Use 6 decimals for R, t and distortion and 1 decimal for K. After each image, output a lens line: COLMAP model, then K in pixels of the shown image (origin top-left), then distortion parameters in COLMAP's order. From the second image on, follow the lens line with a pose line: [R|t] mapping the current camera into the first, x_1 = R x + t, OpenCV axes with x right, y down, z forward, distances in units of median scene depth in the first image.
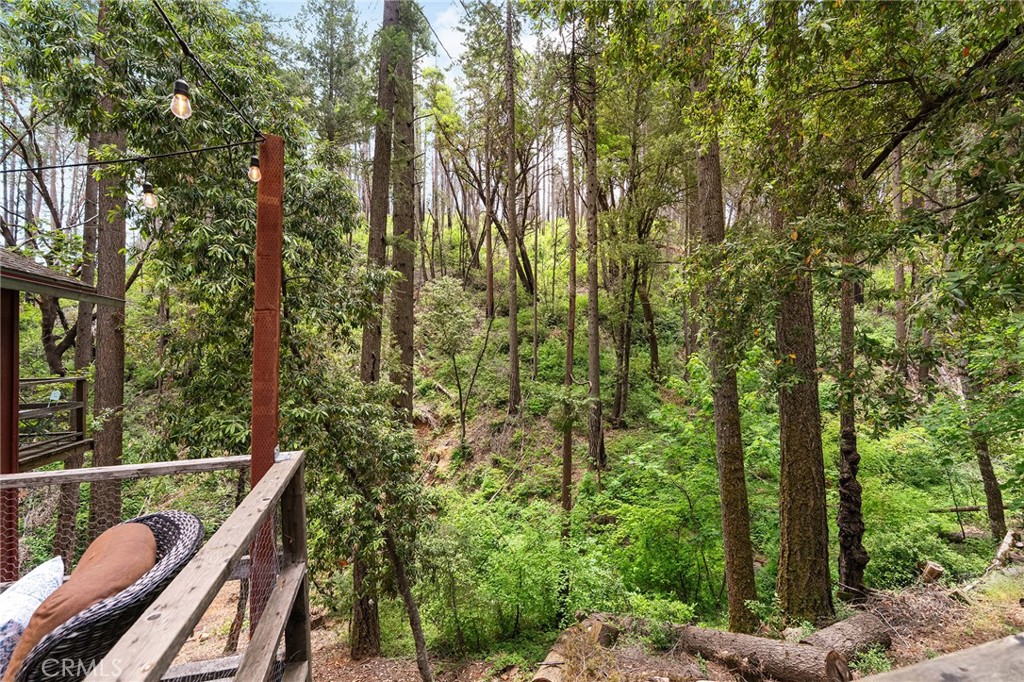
lens RADIAL K [[447.0, 0, 512.0], [0, 447.0, 341.0], [0, 0, 1]] dist [-0.012515, -0.000060]
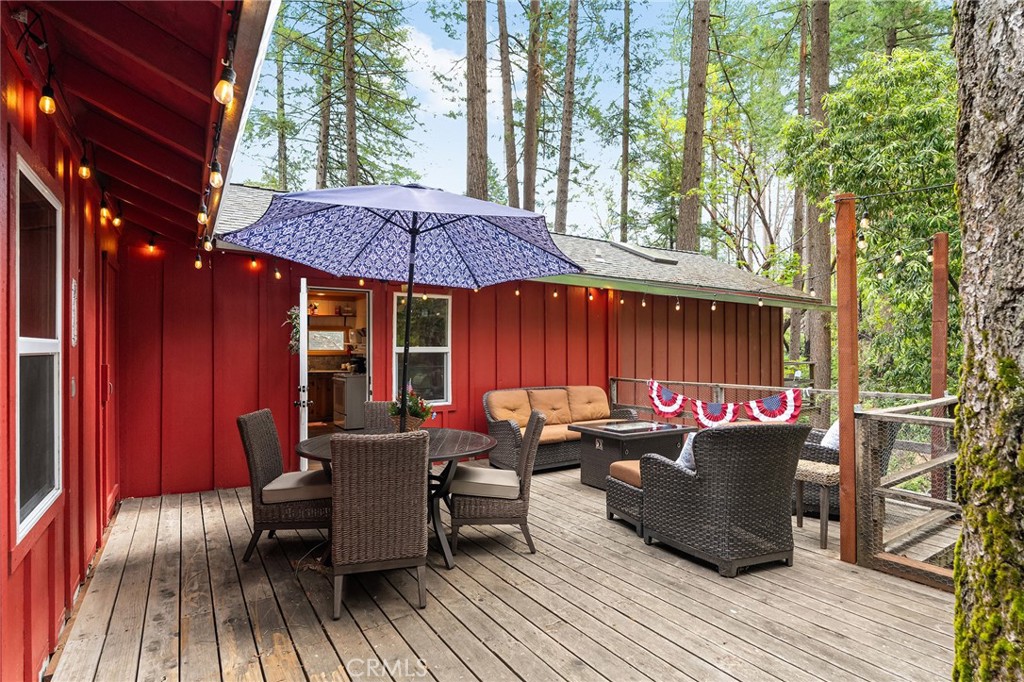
lens RADIAL K [[506.2, 0, 512.2], [0, 506.2, 347.8], [0, 0, 1]] dist [-0.004011, -0.000474]
pose [[0.305663, 0.010138, -0.952086, 0.053279], [0.015100, 0.999766, 0.015494, -0.001042], [0.952020, -0.019112, 0.305438, -0.079089]]
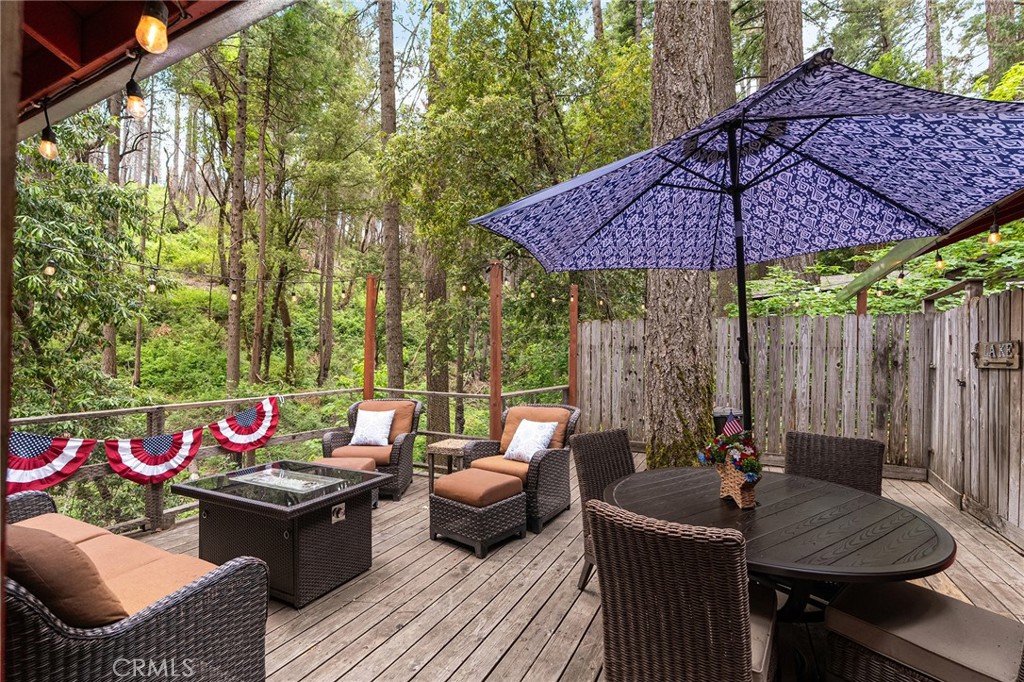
lens RADIAL K [[454.3, 0, 514.8], [0, 454.3, 345.7], [0, 0, 1]] dist [-0.002826, 0.000245]
pose [[0.675395, 0.036123, 0.736571, -0.107335], [-0.035656, 0.999231, -0.016309, 0.000237], [-0.736594, -0.015248, 0.676164, -0.086704]]
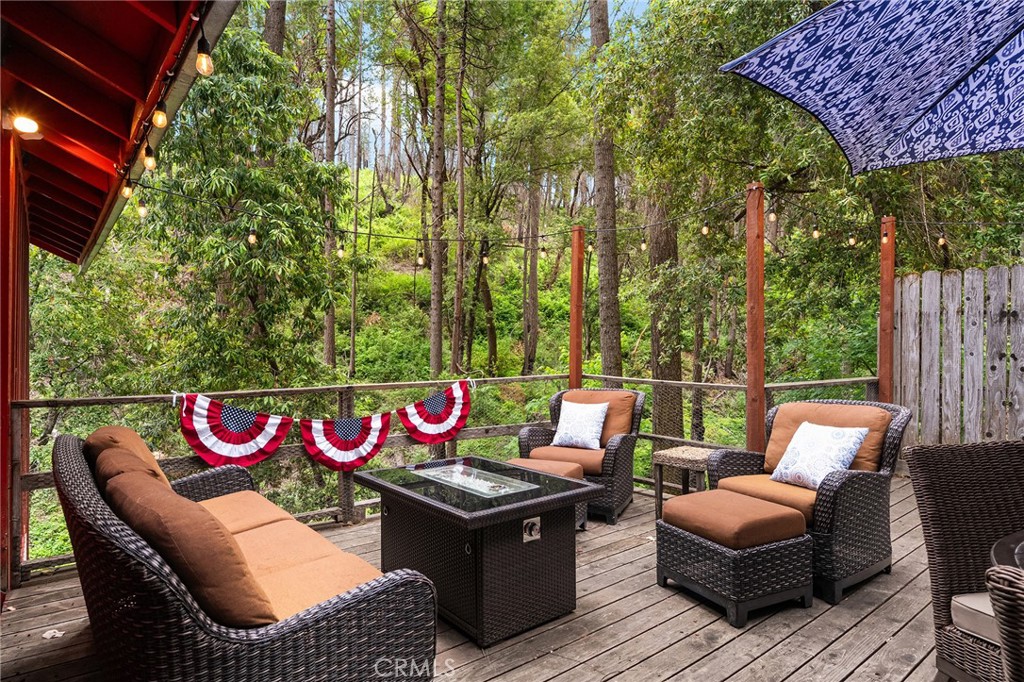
lens RADIAL K [[579.0, 0, 514.8], [0, 579.0, 345.2], [0, 0, 1]] dist [-0.003882, 0.001056]
pose [[0.918813, 0.018940, 0.394238, -0.101184], [-0.028251, 0.999442, 0.017828, 0.003828], [-0.393680, -0.027519, 0.918836, -0.078772]]
